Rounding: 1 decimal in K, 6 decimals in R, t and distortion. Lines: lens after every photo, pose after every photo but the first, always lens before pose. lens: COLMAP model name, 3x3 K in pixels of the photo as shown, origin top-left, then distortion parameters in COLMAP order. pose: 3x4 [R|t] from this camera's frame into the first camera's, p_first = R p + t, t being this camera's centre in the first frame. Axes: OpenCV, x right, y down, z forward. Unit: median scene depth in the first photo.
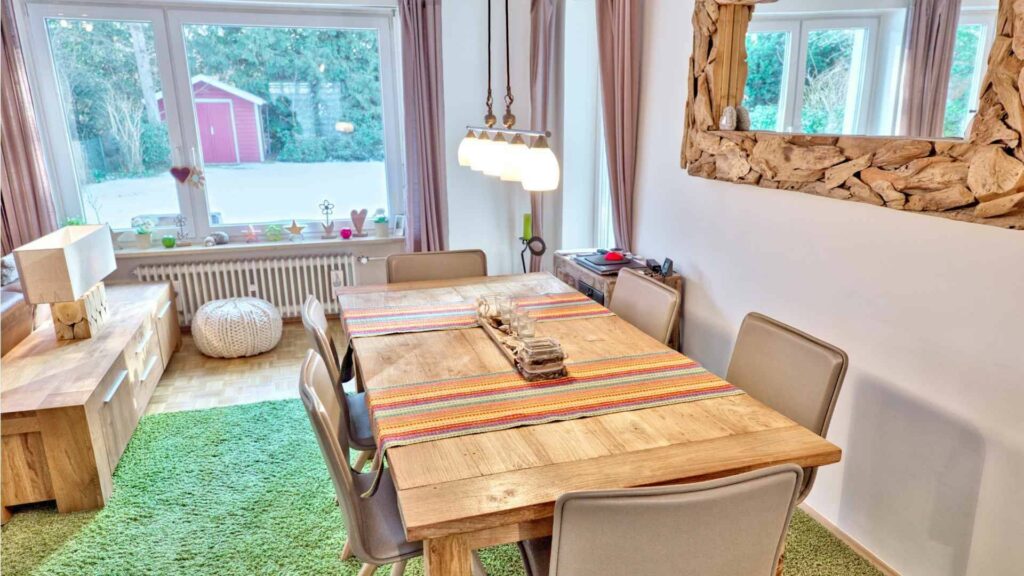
lens RADIAL K [[663.5, 0, 513.1], [0, 663.5, 289.3], [0, 0, 1]] dist [0.001044, 0.000521]
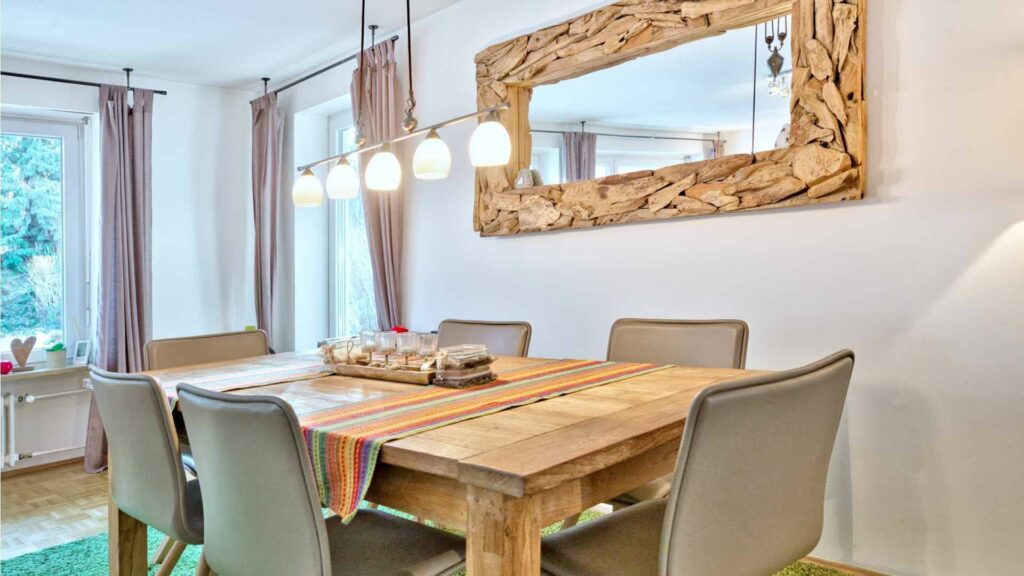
lens RADIAL K [[646.7, 0, 511.3], [0, 646.7, 220.8], [0, 0, 1]] dist [-0.000626, -0.000175]
pose [[0.907989, -0.000254, 0.418993, -0.237638], [0.114774, 0.961901, -0.248141, 0.122161], [-0.402967, 0.273399, 0.873425, 0.118514]]
